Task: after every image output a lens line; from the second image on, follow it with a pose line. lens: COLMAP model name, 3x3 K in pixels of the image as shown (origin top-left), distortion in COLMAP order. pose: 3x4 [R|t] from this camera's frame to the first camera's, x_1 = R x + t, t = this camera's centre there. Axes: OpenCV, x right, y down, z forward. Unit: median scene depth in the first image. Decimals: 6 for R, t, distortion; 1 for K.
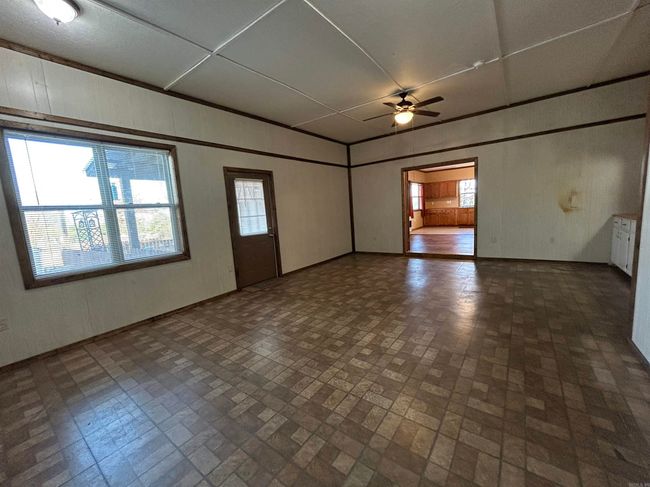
lens RADIAL K [[251.2, 0, 324.5], [0, 251.2, 253.5], [0, 0, 1]] dist [0.016108, -0.000042]
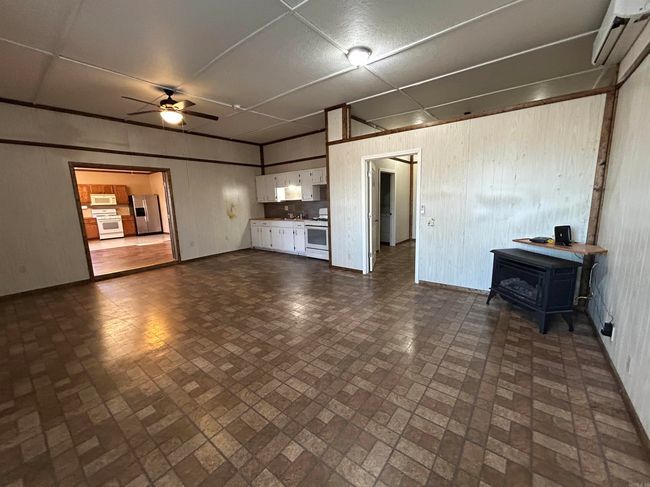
lens RADIAL K [[267.9, 0, 328.9], [0, 267.9, 244.2], [0, 0, 1]] dist [-0.018705, 0.000153]
pose [[0.009524, -0.092251, 0.995690, -0.757888], [0.208049, 0.974128, 0.088263, -0.044459], [-0.978072, 0.206312, 0.028471, 0.547314]]
